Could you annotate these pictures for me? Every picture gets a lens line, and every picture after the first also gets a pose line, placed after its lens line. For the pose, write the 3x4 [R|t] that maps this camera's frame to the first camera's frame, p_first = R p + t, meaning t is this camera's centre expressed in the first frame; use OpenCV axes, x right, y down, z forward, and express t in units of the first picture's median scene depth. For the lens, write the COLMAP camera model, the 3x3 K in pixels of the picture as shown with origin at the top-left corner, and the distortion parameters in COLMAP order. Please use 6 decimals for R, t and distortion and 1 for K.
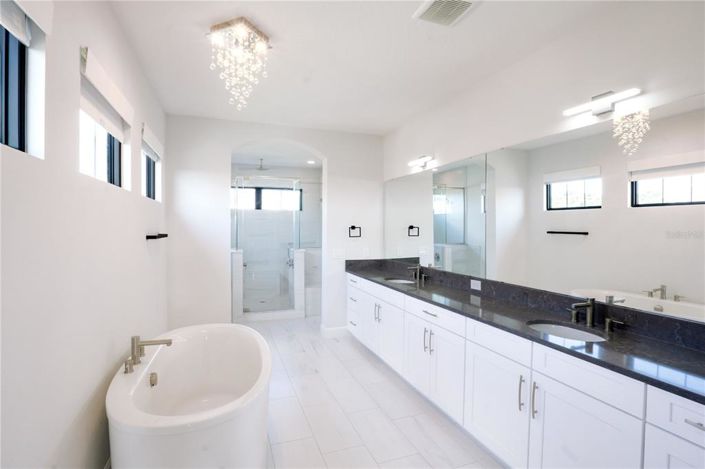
lens RADIAL K [[341.3, 0, 352.5], [0, 341.3, 234.5], [0, 0, 1]] dist [-0.023409, 0.000208]
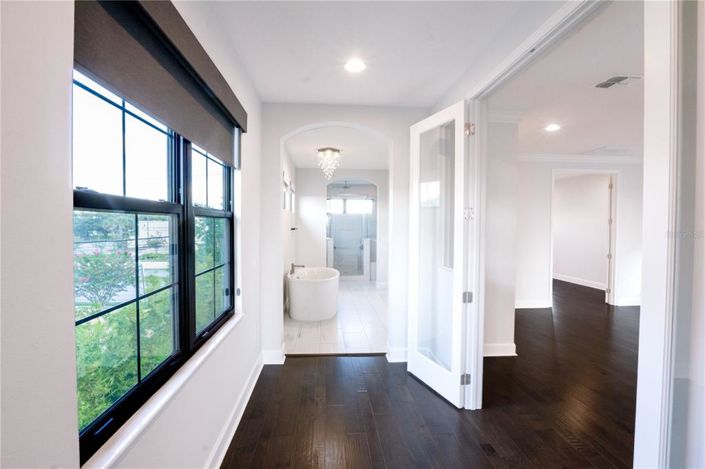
lens RADIAL K [[341.3, 0, 352.5], [0, 341.3, 234.5], [0, 0, 1]] dist [-0.023409, 0.000208]
pose [[0.962426, 0.007722, -0.271433, 0.221468], [-0.005538, 0.999946, 0.008813, 0.010782], [0.271486, -0.006979, 0.962417, -0.584201]]
